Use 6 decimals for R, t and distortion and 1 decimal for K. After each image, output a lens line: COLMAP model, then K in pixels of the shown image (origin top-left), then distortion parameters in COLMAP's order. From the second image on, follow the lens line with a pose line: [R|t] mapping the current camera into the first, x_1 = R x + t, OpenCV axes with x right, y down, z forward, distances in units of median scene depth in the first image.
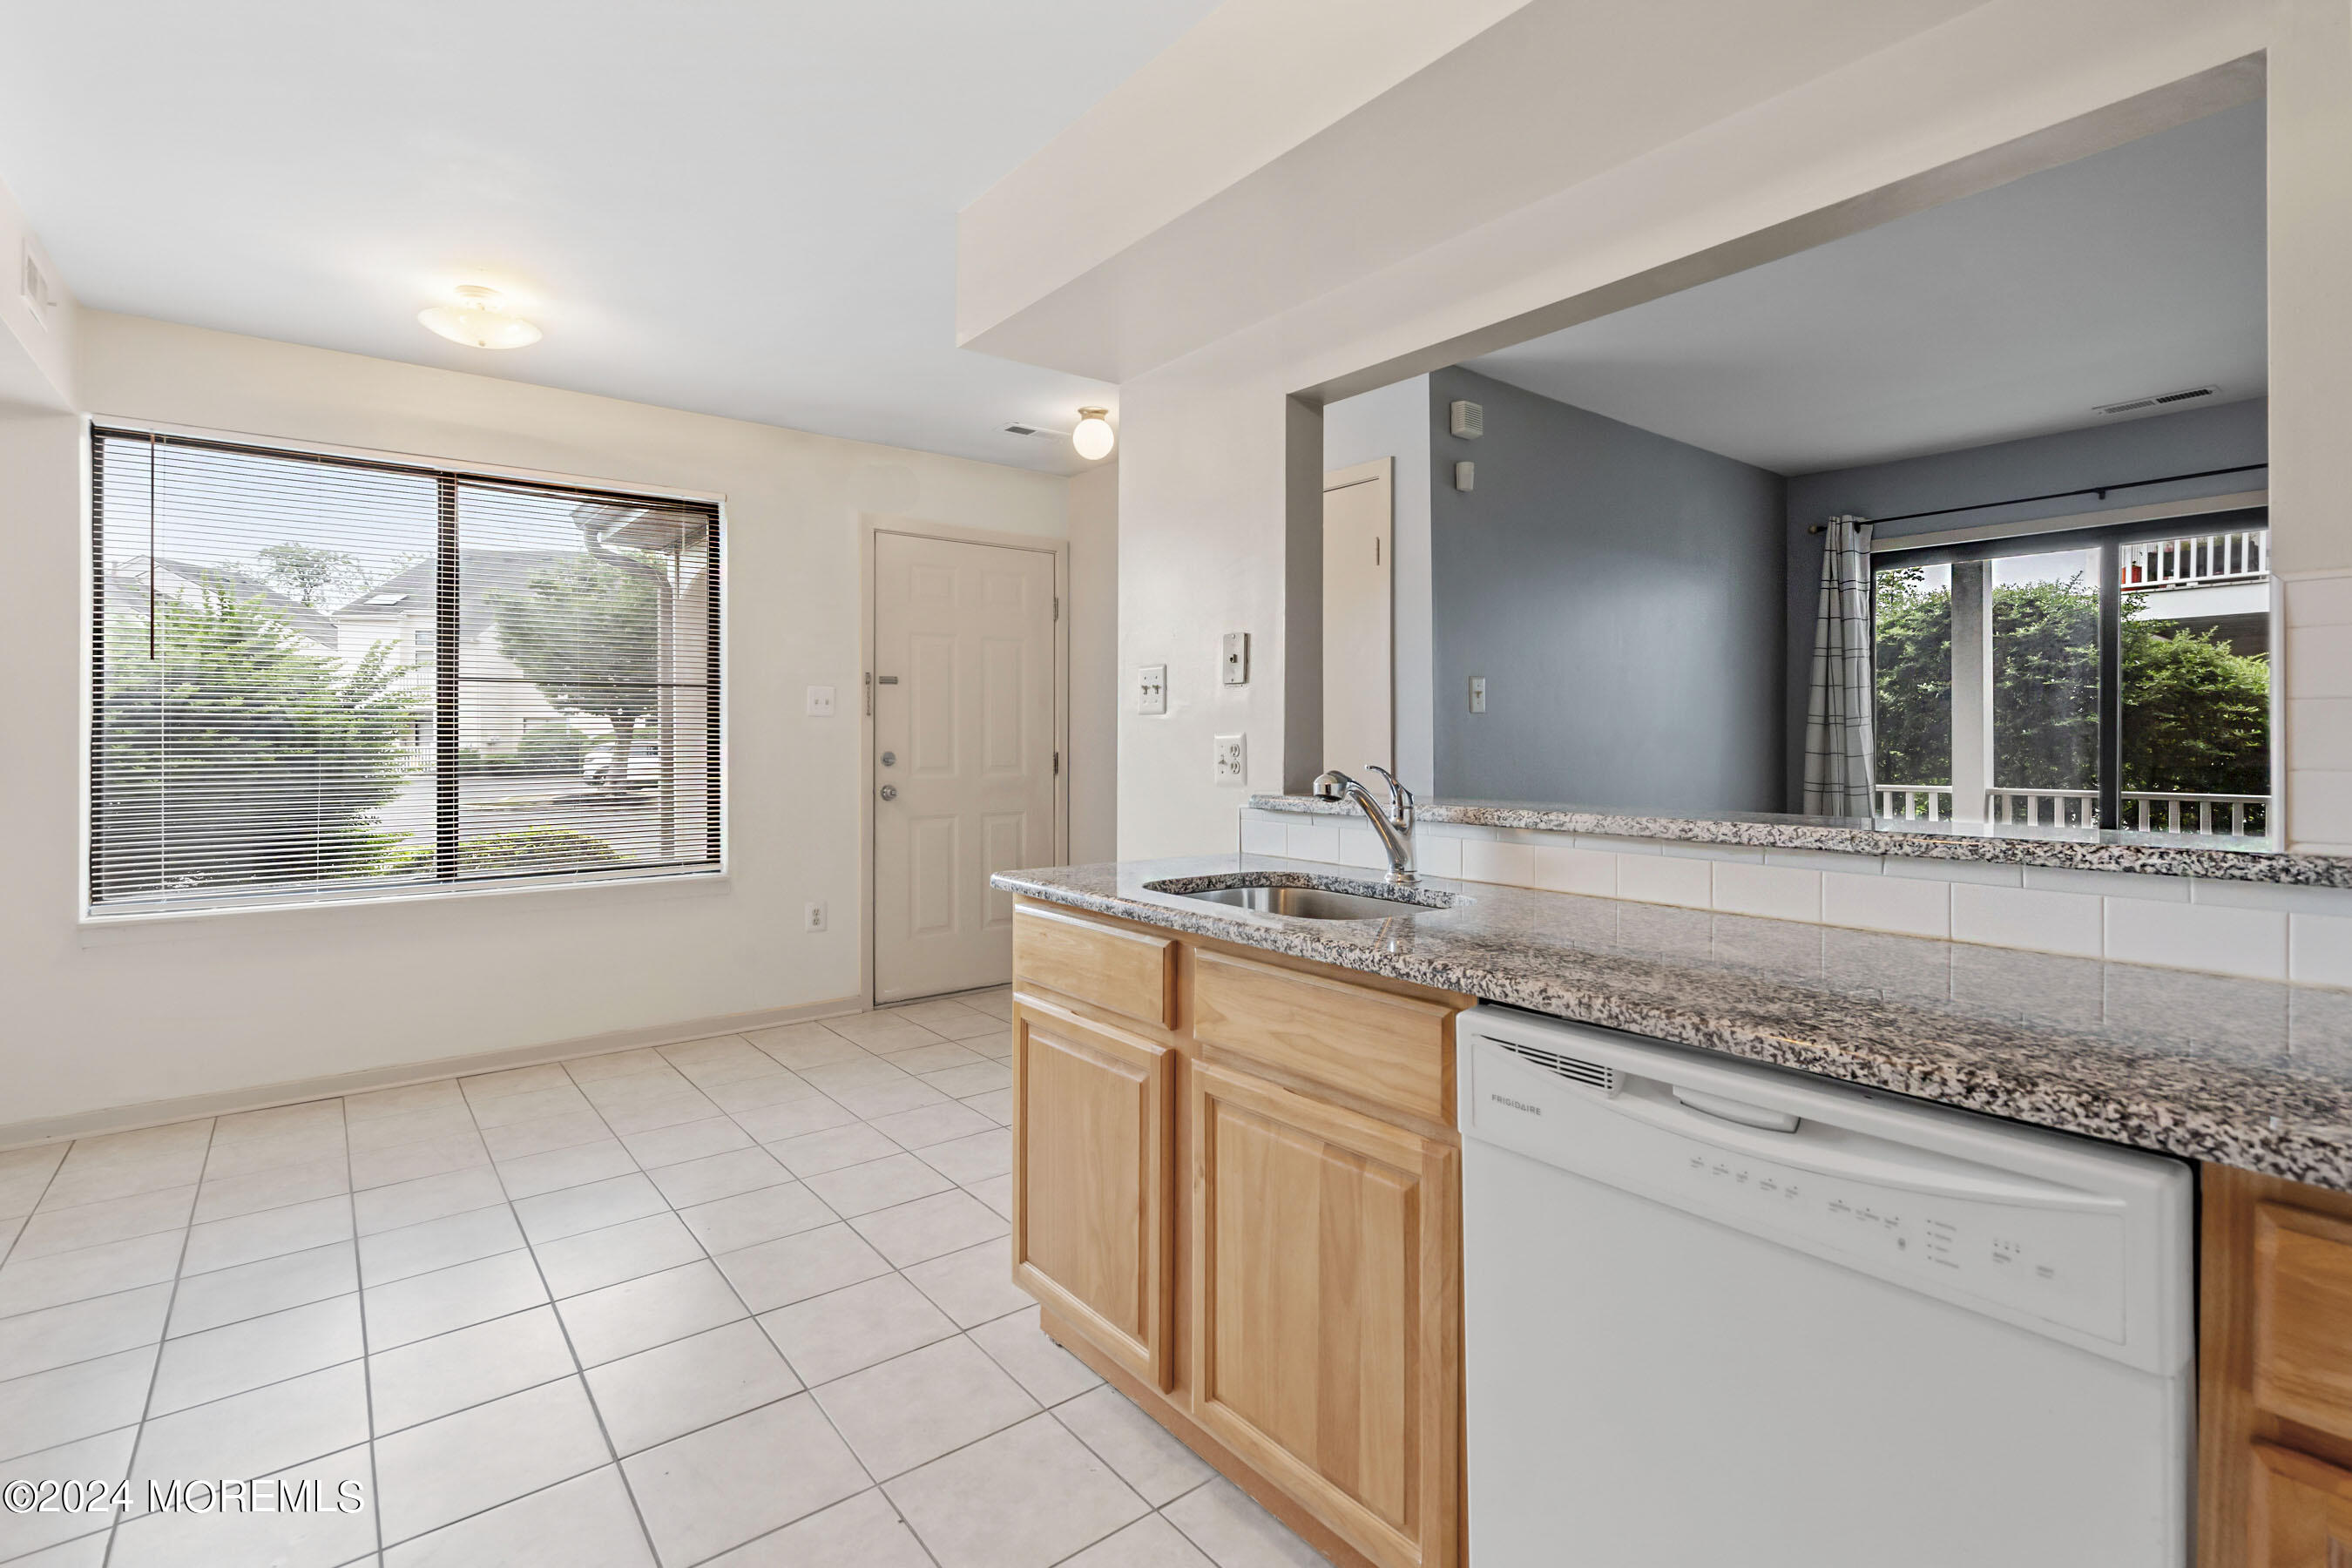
lens RADIAL K [[1076.7, 0, 1160.5], [0, 1076.7, 730.9], [0, 0, 1]] dist [-0.001806, 0.000233]
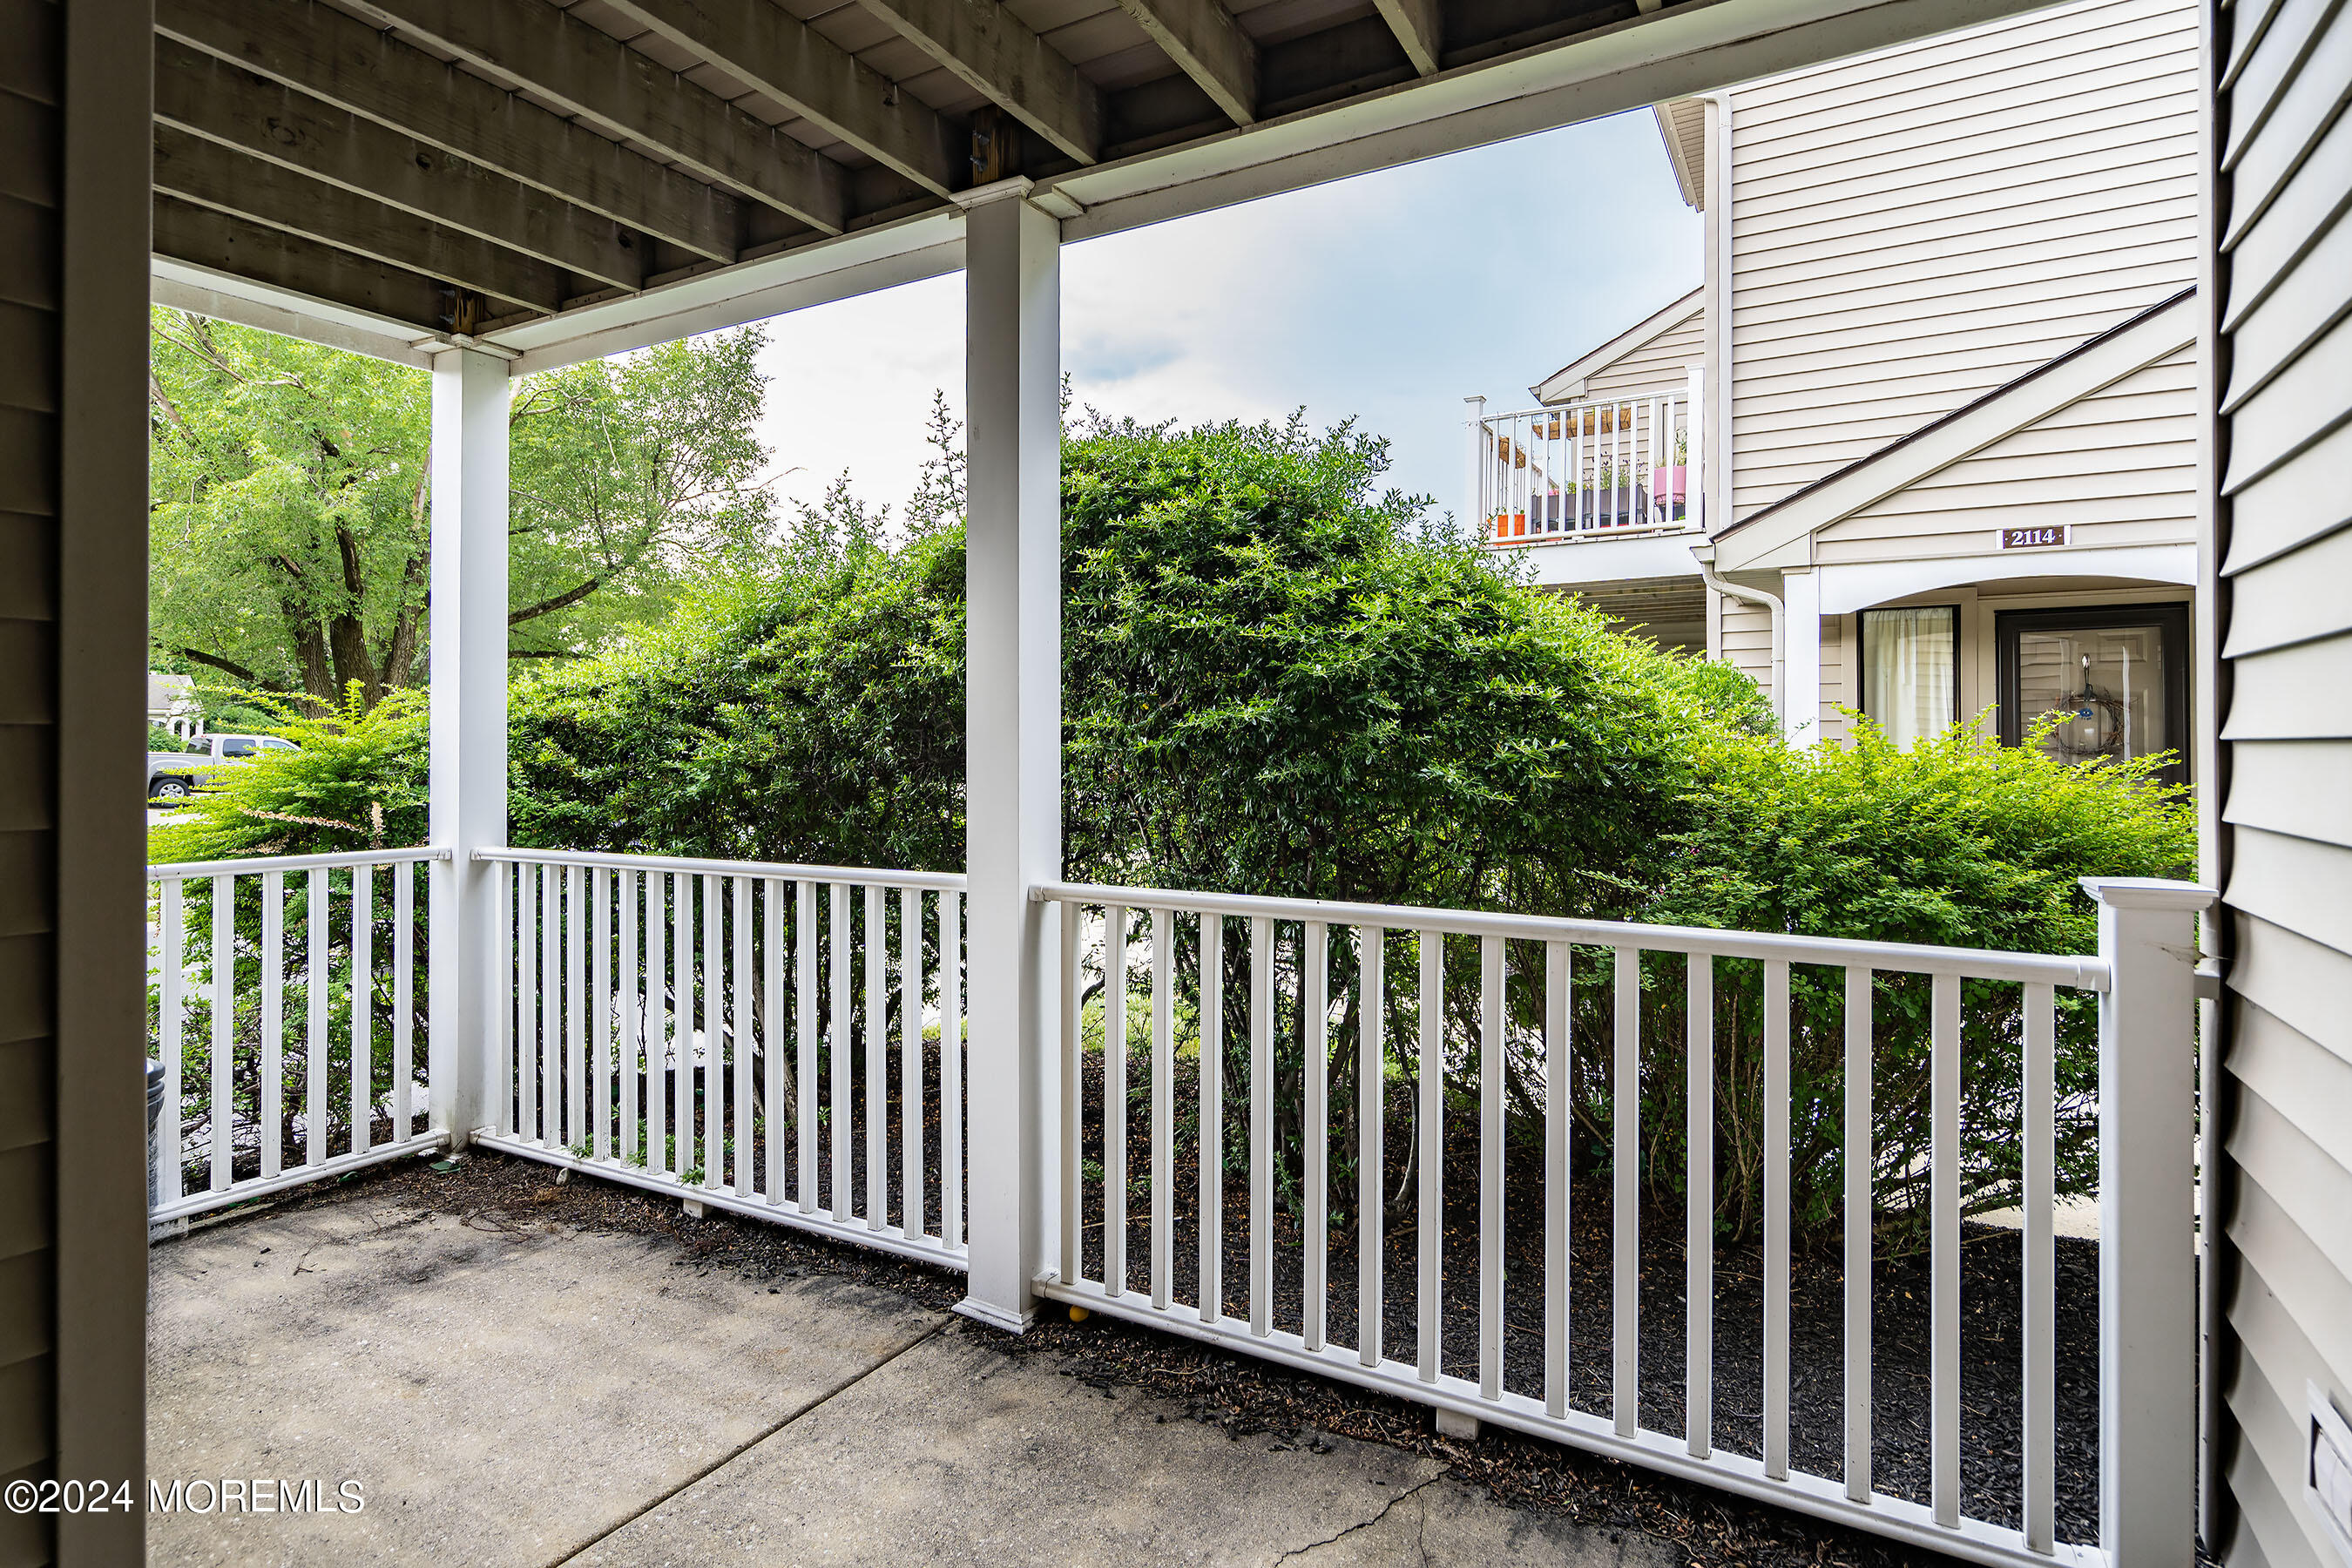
lens RADIAL K [[1236.2, 0, 1100.3], [0, 1236.2, 741.3], [0, 0, 1]] dist [-0.002993, -0.000340]
pose [[0.939148, 0.004087, 0.343489, 0.842949], [-0.005427, 0.999981, 0.002941, -0.000783], [-0.343470, -0.004626, 0.939152, 0.740735]]
